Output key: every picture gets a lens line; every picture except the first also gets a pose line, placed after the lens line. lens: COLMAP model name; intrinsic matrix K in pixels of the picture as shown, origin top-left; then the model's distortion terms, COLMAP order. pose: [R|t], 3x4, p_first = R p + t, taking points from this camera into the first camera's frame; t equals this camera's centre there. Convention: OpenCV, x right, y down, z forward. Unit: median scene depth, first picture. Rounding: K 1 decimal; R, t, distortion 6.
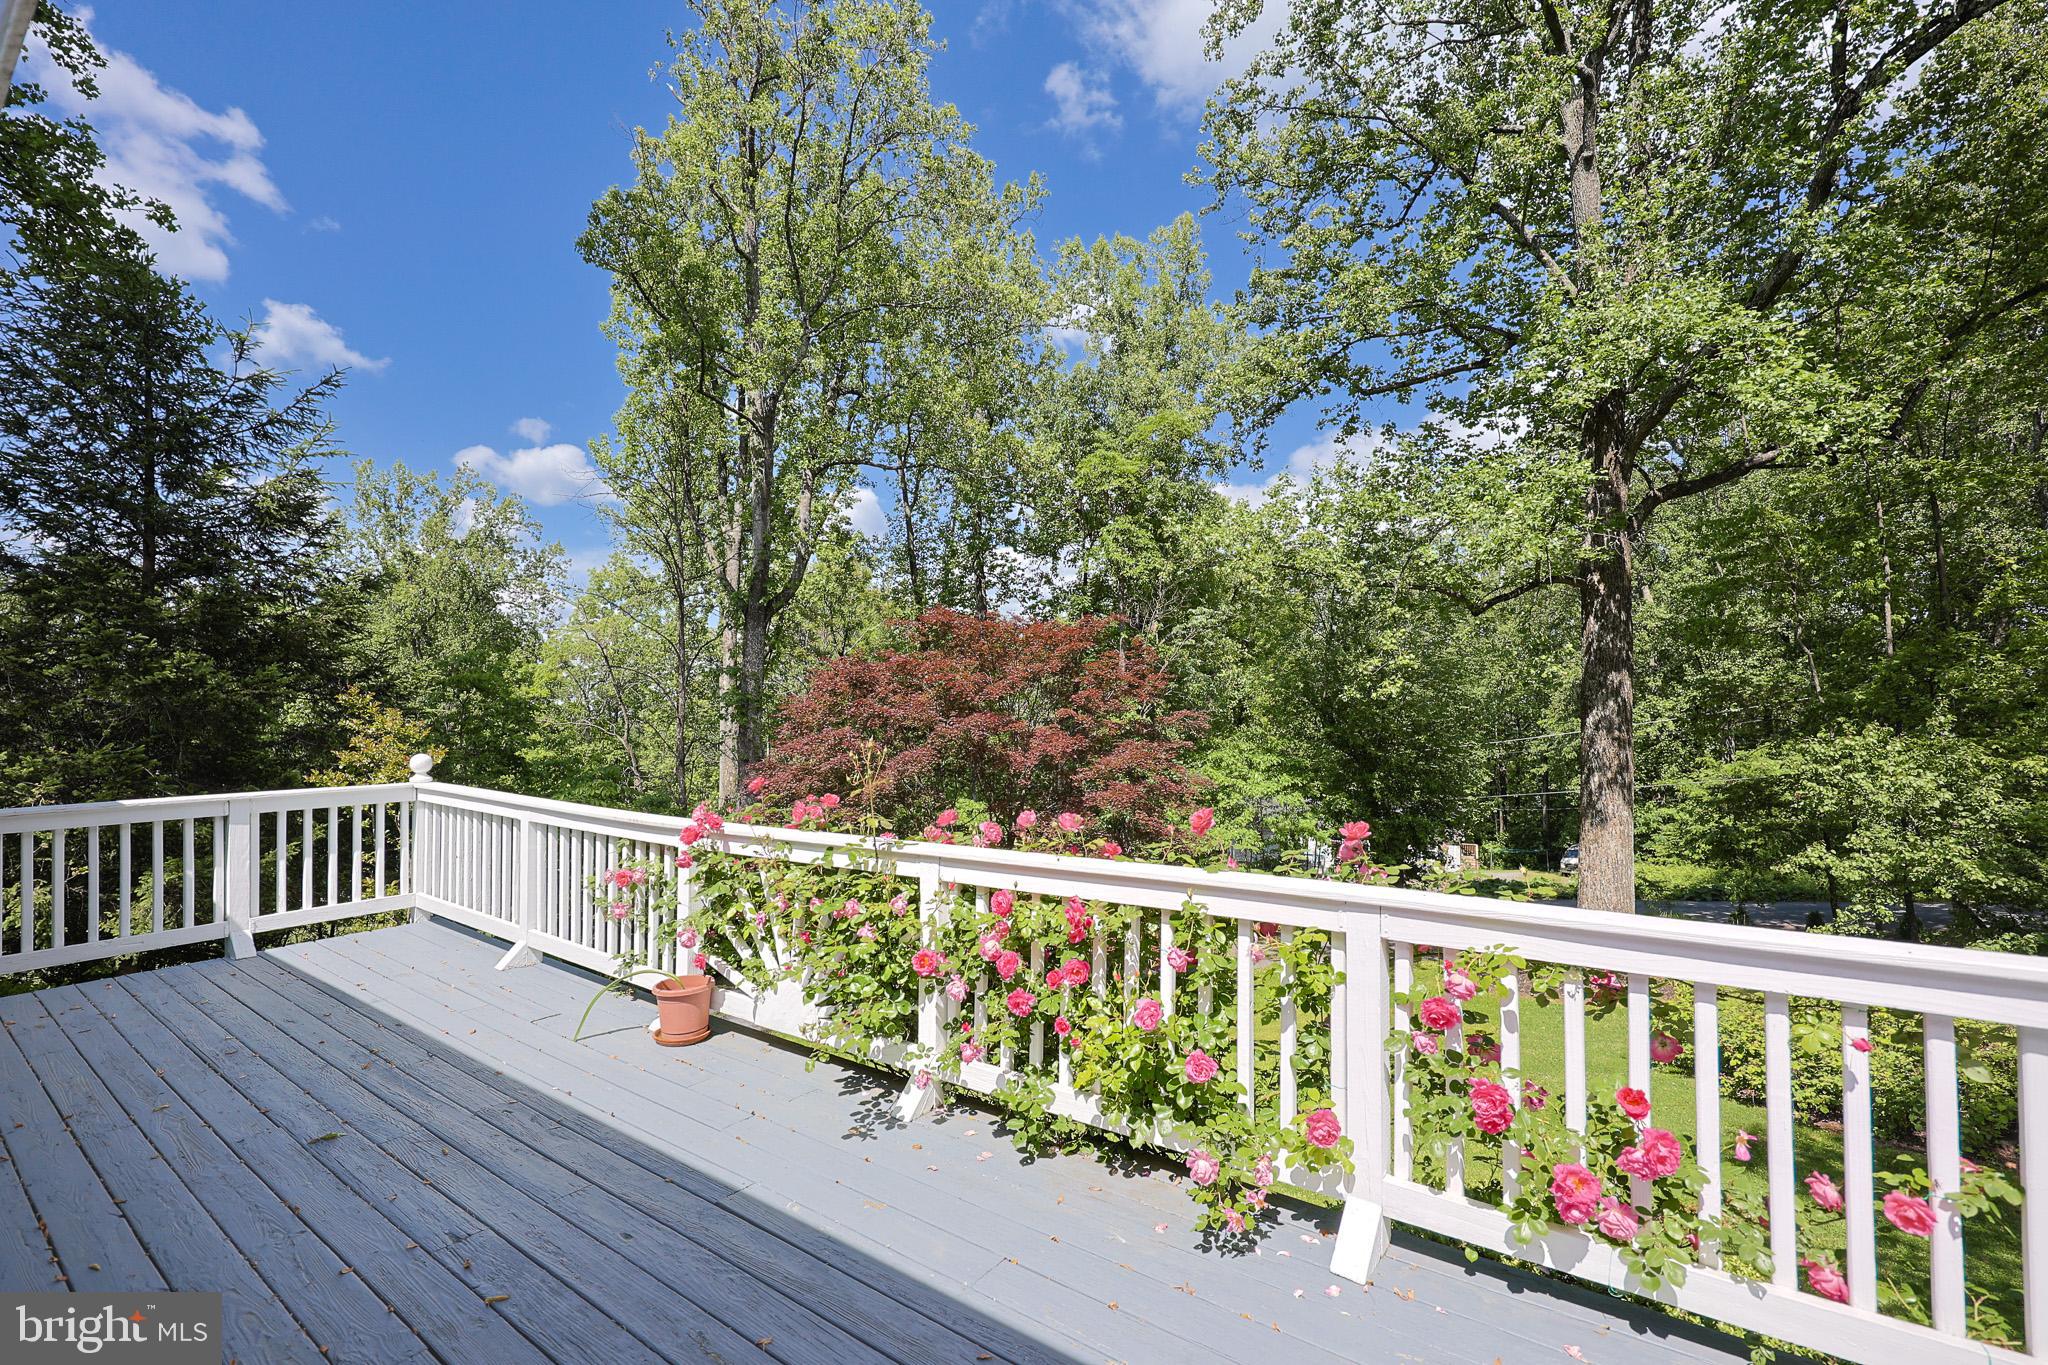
lens RADIAL K [[887.8, 0, 1024.0], [0, 887.8, 682.5], [0, 0, 1]] dist [-0.000314, 0.000415]
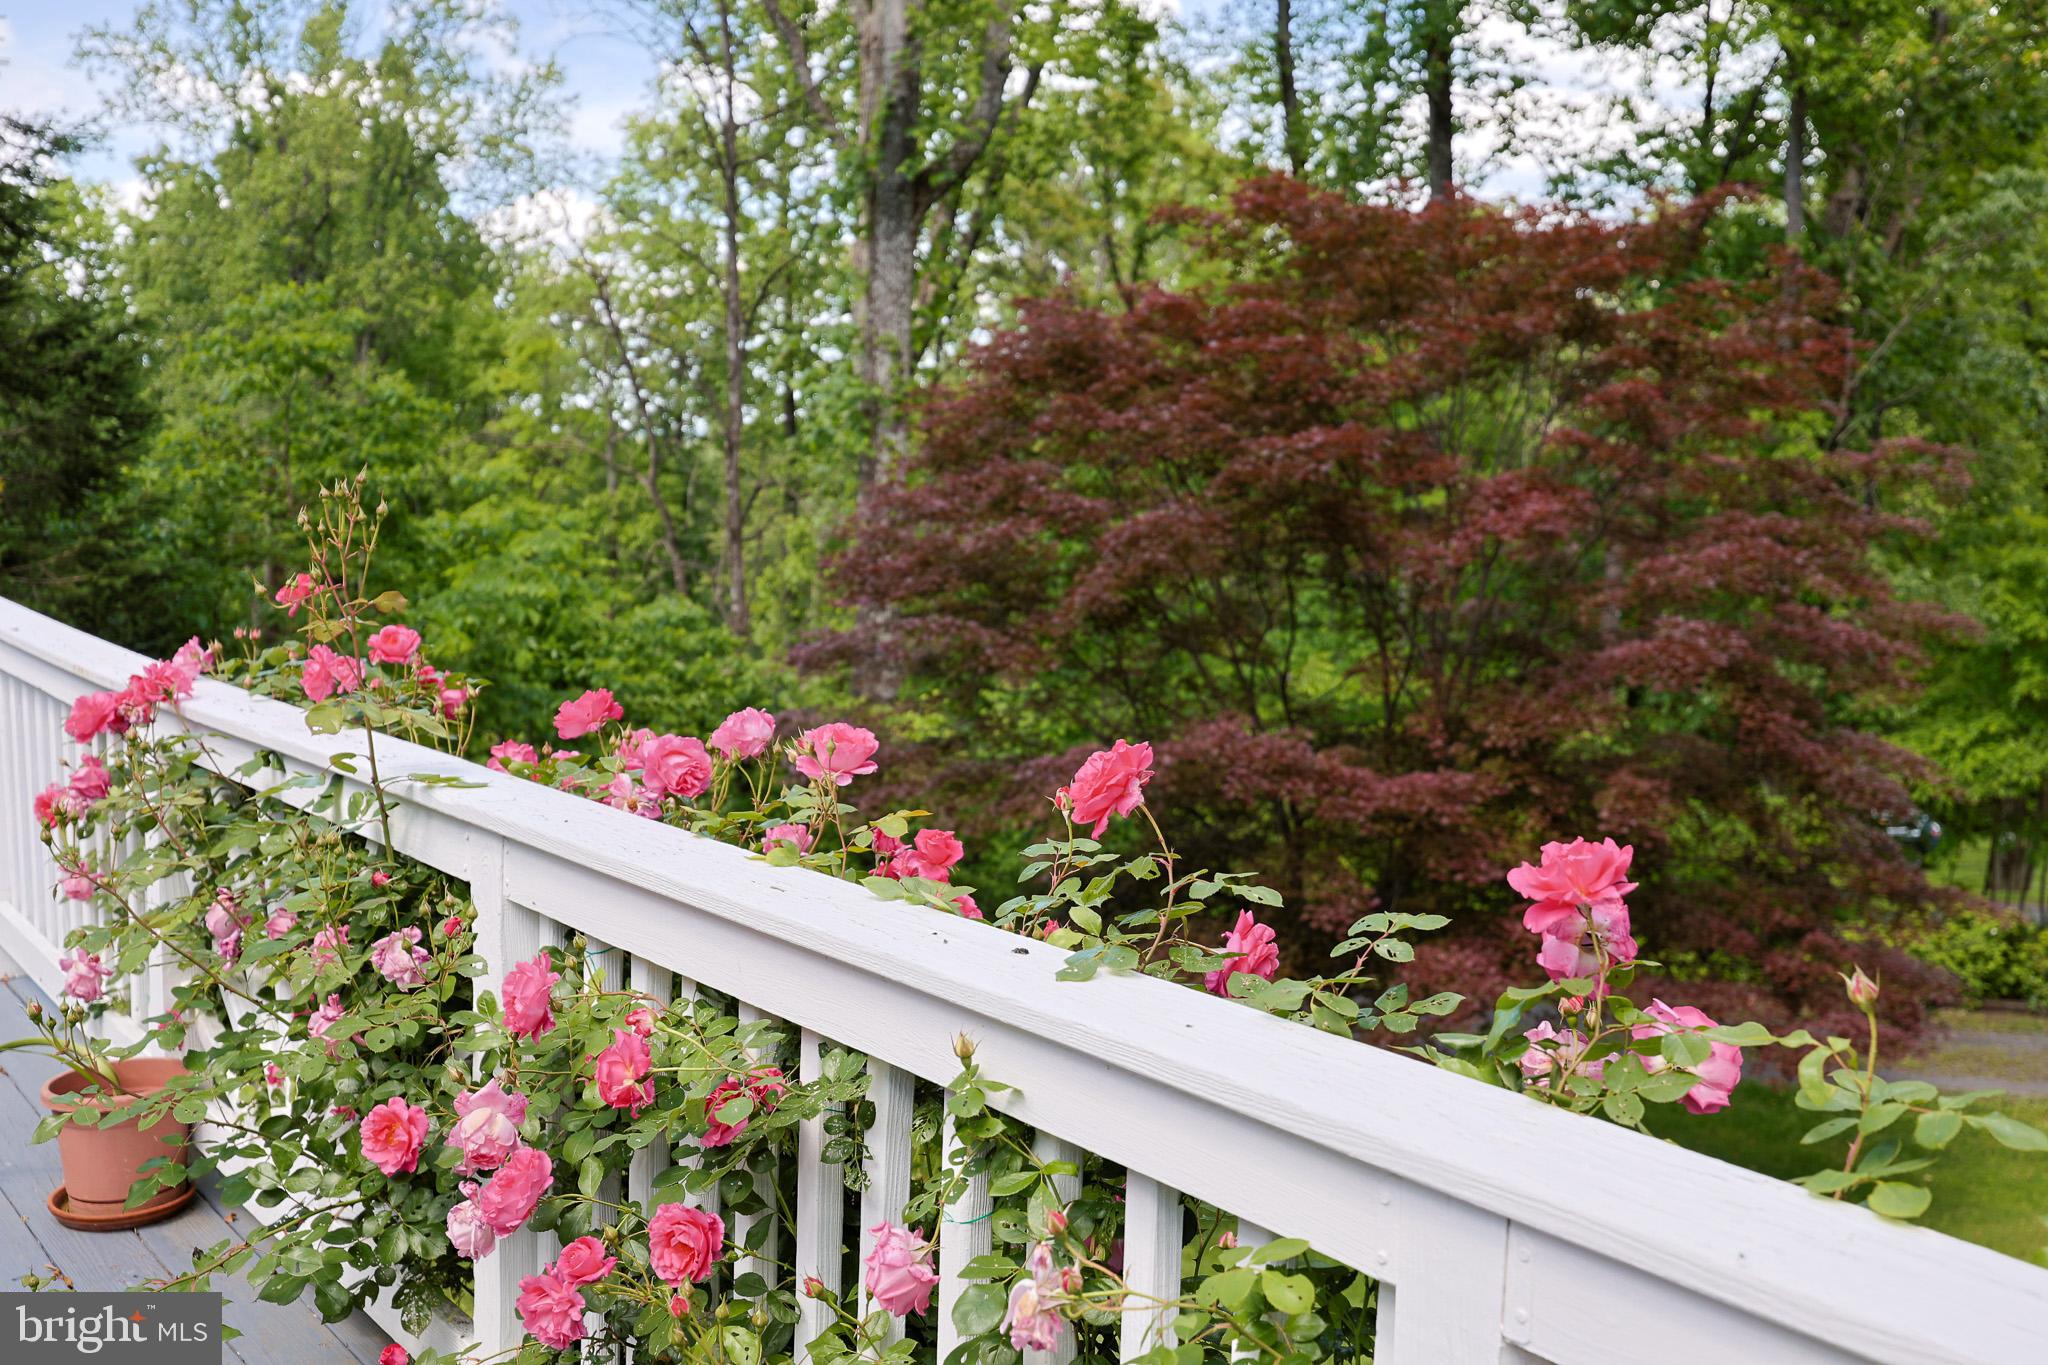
lens RADIAL K [[2000.7, 0, 1024.0], [0, 2000.7, 682.5], [0, 0, 1]] dist [0.006569, 0.002770]
pose [[0.962743, 0.049514, -0.265847, 0.155401], [-0.007693, 0.987711, 0.156103, 0.012430], [0.270309, -0.148242, 0.951293, 0.182718]]
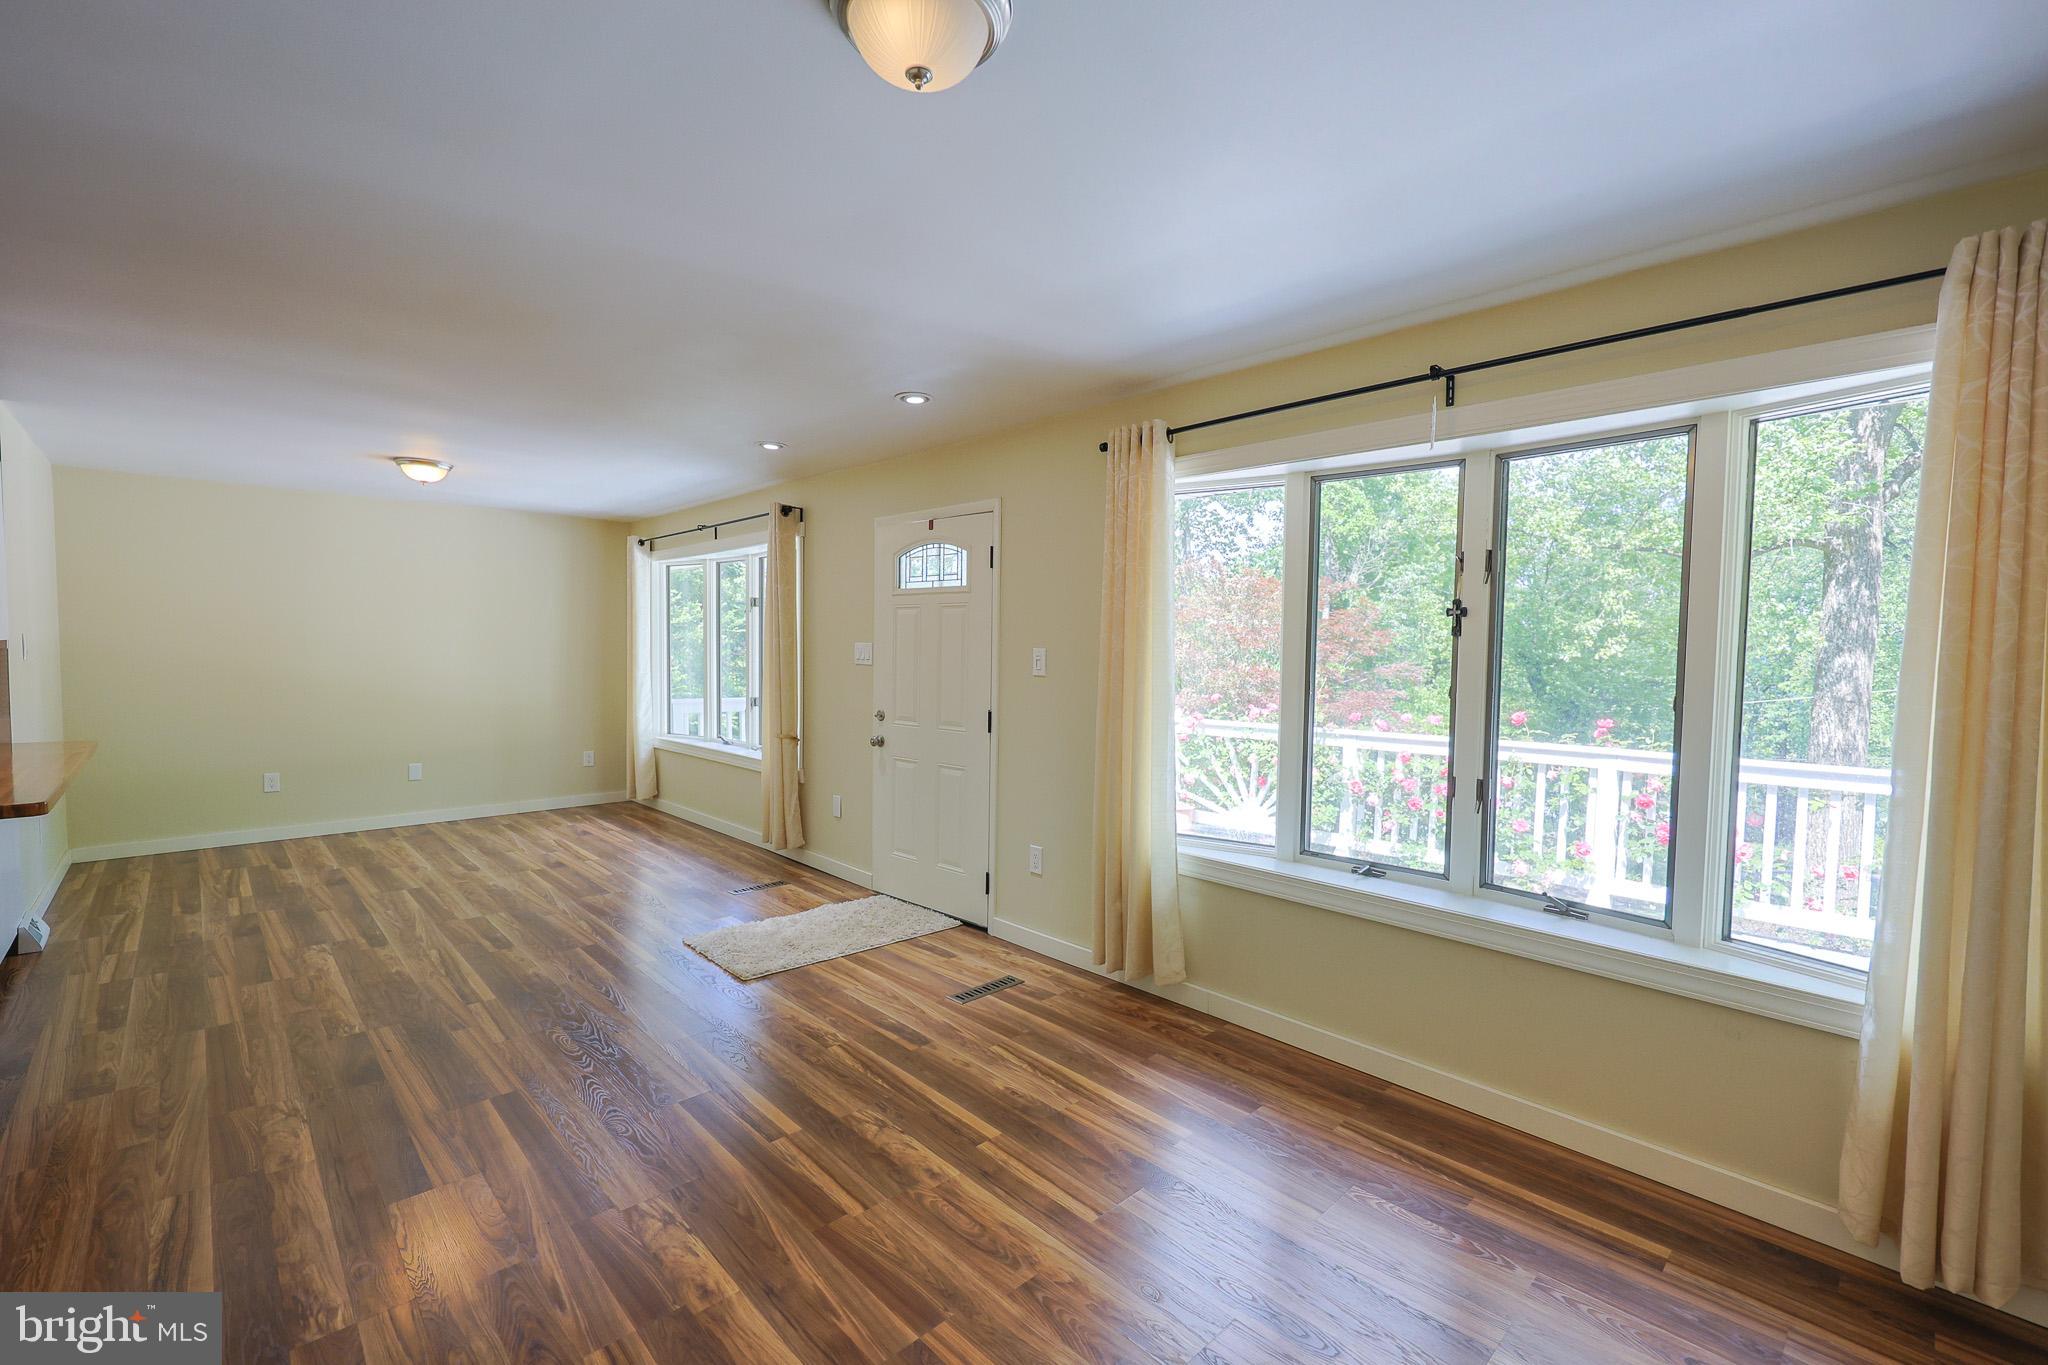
lens RADIAL K [[887.8, 0, 1024.0], [0, 887.8, 682.5], [0, 0, 1]] dist [-0.000314, 0.000415]
pose [[0.982168, 0.031838, -0.185289, -0.237689], [-0.020386, 0.997781, 0.063389, -0.012370], [0.186896, -0.058481, 0.980638, -0.526486]]
